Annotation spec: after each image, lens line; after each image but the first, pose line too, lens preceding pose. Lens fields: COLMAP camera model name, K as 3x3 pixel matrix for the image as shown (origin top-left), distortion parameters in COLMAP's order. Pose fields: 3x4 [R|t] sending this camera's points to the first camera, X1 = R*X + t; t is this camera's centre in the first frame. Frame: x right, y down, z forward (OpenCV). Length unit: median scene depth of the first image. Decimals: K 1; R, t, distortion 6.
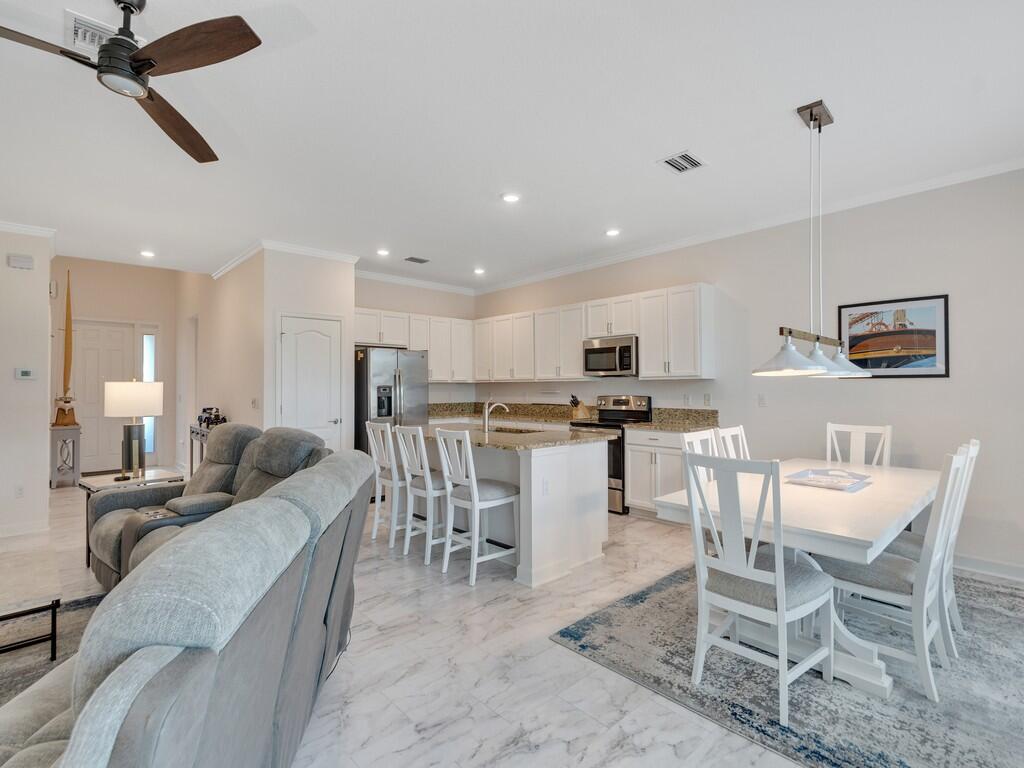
lens RADIAL K [[484.7, 0, 508.1], [0, 484.7, 386.1], [0, 0, 1]] dist [0.012892, -0.016594]
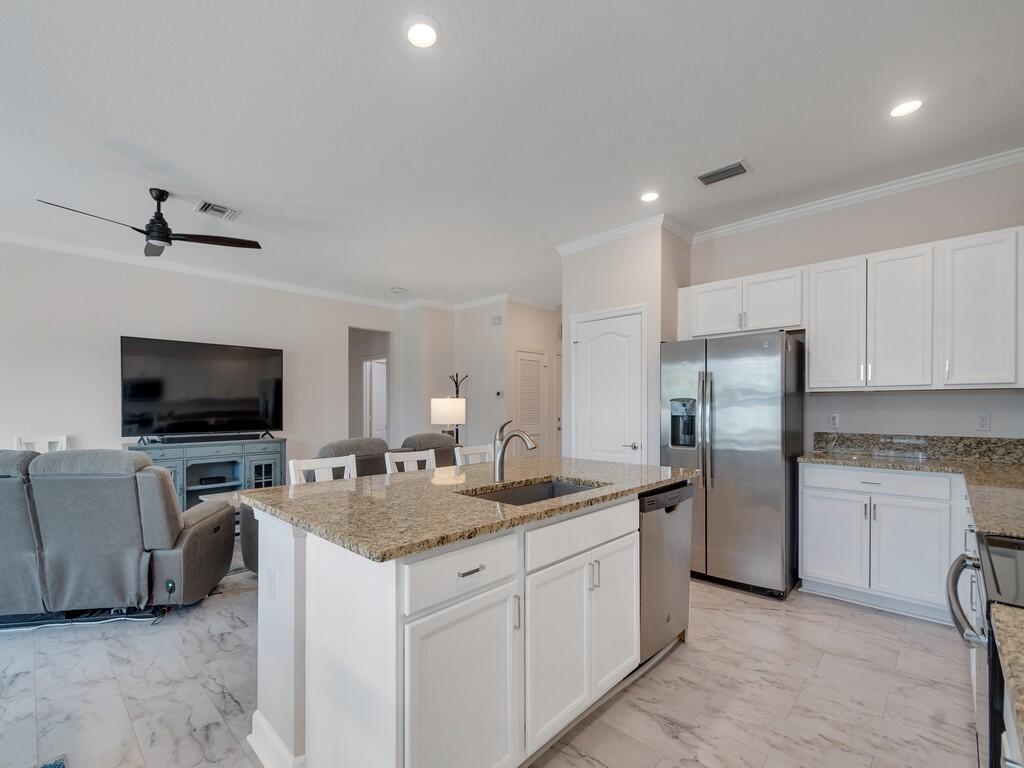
lens RADIAL K [[459.2, 0, 478.5], [0, 459.2, 406.6], [0, 0, 1]] dist [0.003199, 0.000169]
pose [[0.033062, 0.007687, -0.999424, 0.363549], [0.006129, 0.999950, 0.007894, 0.002665], [0.999435, -0.006386, 0.033013, 0.744992]]
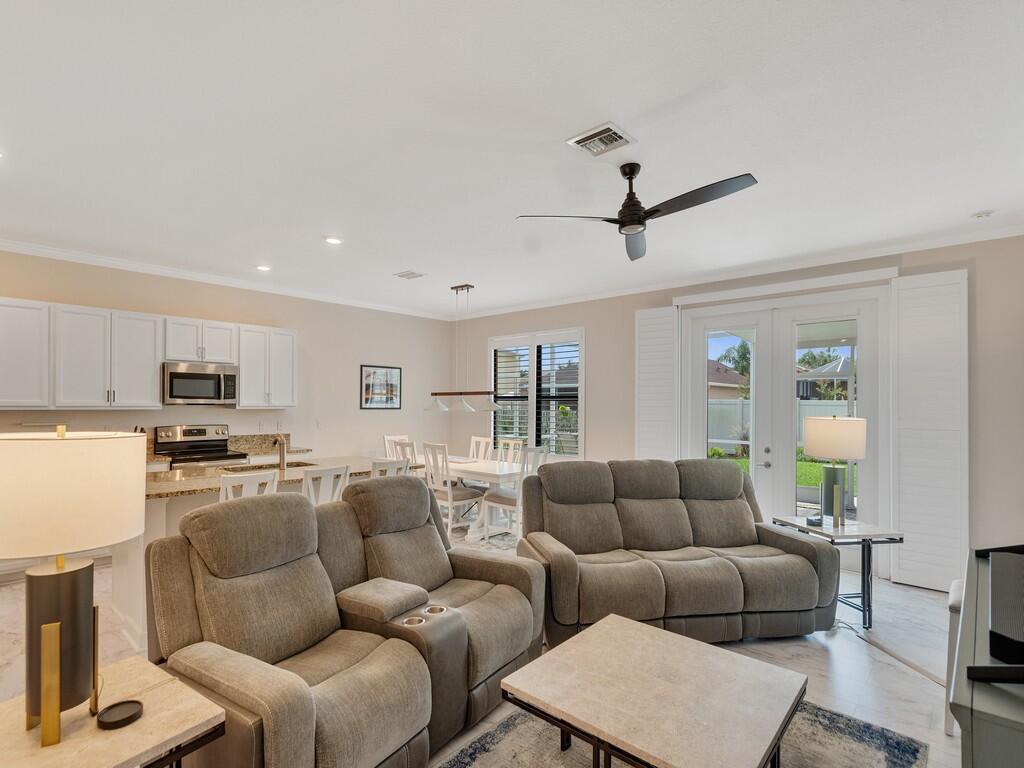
lens RADIAL K [[503.6, 0, 509.9], [0, 503.6, 405.4], [0, 0, 1]] dist [0.004260, -0.000223]
pose [[-0.103246, -0.001033, 0.994655, -0.823488], [-0.011392, 0.999935, -0.000144, -0.026400], [-0.994591, -0.011346, -0.103251, 0.521640]]
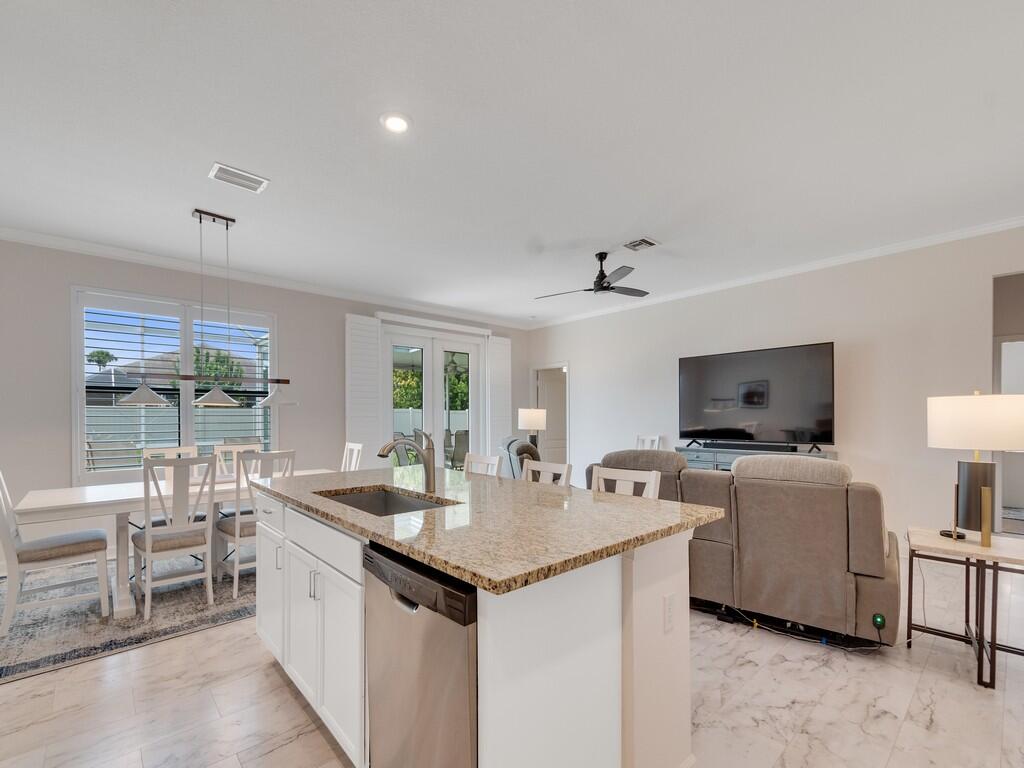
lens RADIAL K [[445.1, 0, 479.2], [0, 445.1, 419.7], [0, 0, 1]] dist [0.015817, -0.000073]
pose [[-0.998567, 0.008482, 0.052848, -0.099628], [0.008575, 0.999962, 0.001528, 0.011147], [-0.052833, 0.001979, -0.998601, 1.168694]]
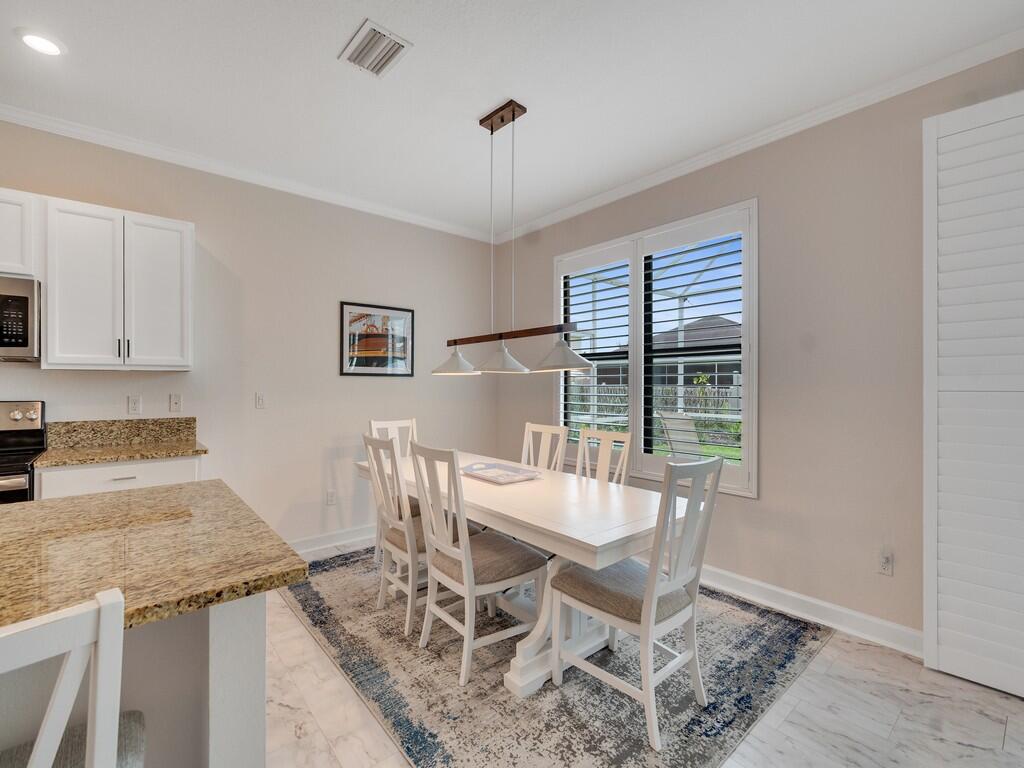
lens RADIAL K [[449.8, 0, 489.3], [0, 449.8, 381.9], [0, 0, 1]] dist [0.002119, 0.000496]
pose [[0.076192, 0.008873, 0.997054, -0.155980], [-0.003036, 0.999958, -0.008667, 0.003179], [-0.997089, -0.002367, 0.076215, 0.487795]]
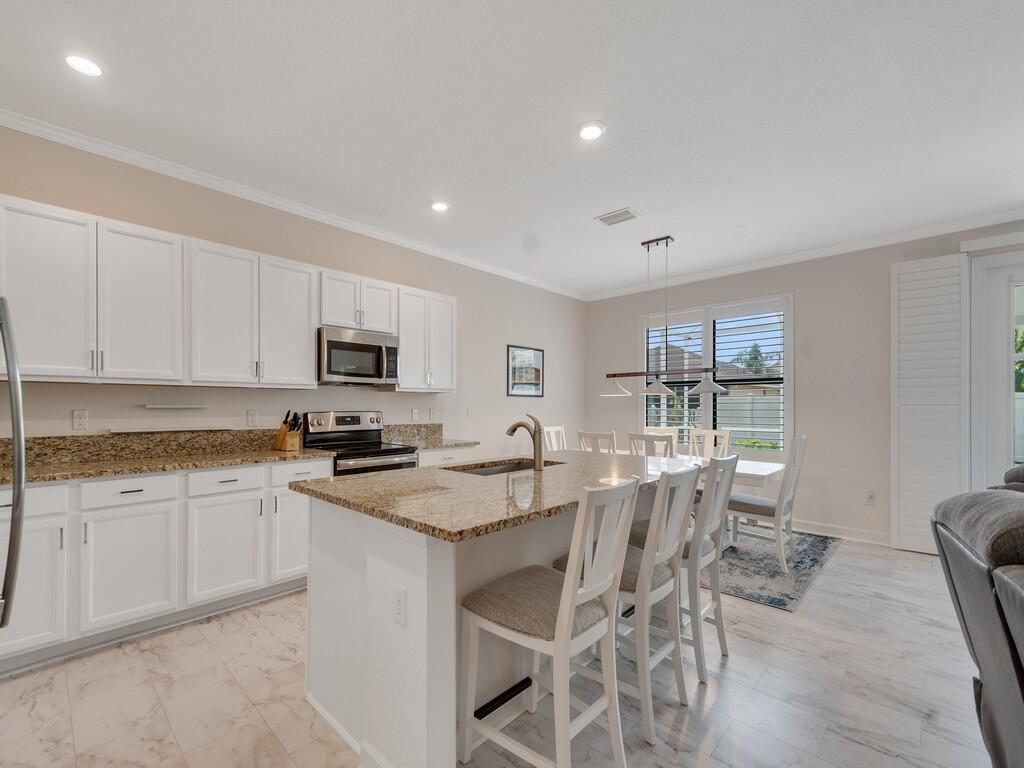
lens RADIAL K [[443.8, 0, 500.1], [0, 443.8, 401.5], [0, 0, 1]] dist [0.030202, -0.000263]
pose [[-0.047237, 0.005776, 0.998867, -0.471001], [-0.012115, 0.999906, -0.006355, 0.006603], [-0.998810, -0.012401, -0.047162, 0.836795]]
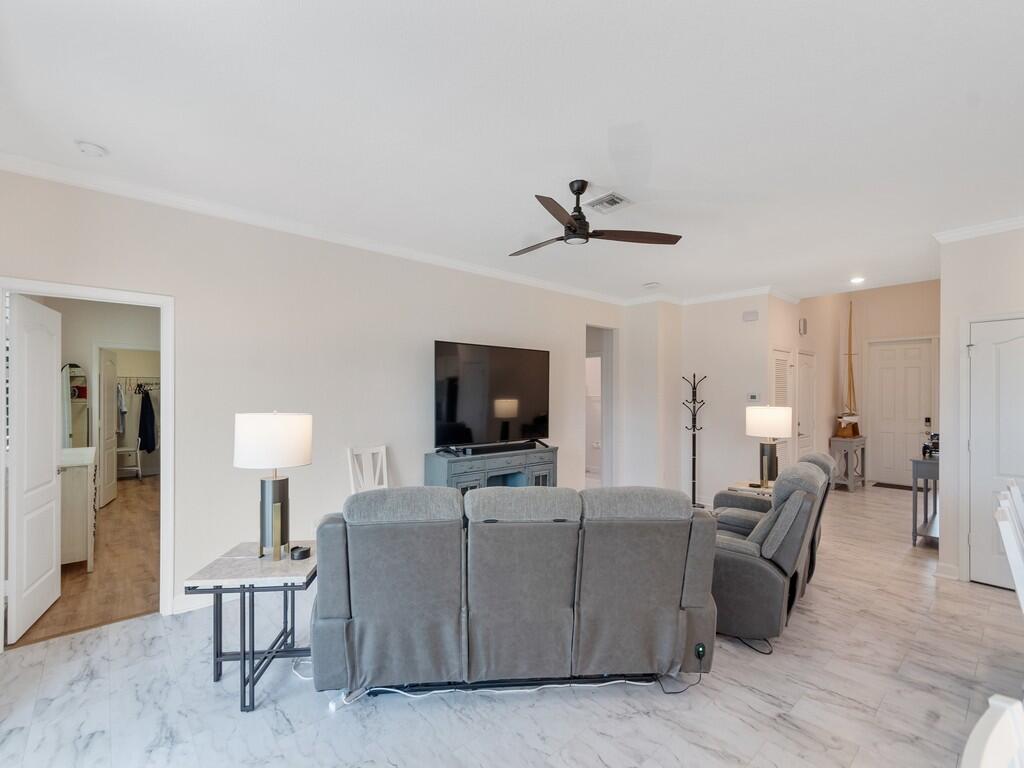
lens RADIAL K [[456.7, 0, 480.1], [0, 456.7, 388.8], [0, 0, 1]] dist [0.001389, -0.000451]
pose [[-0.064995, -0.006631, -0.997864, 0.281844], [0.001610, 0.999976, -0.006750, -0.034915], [0.997884, -0.002045, -0.064982, 0.255626]]
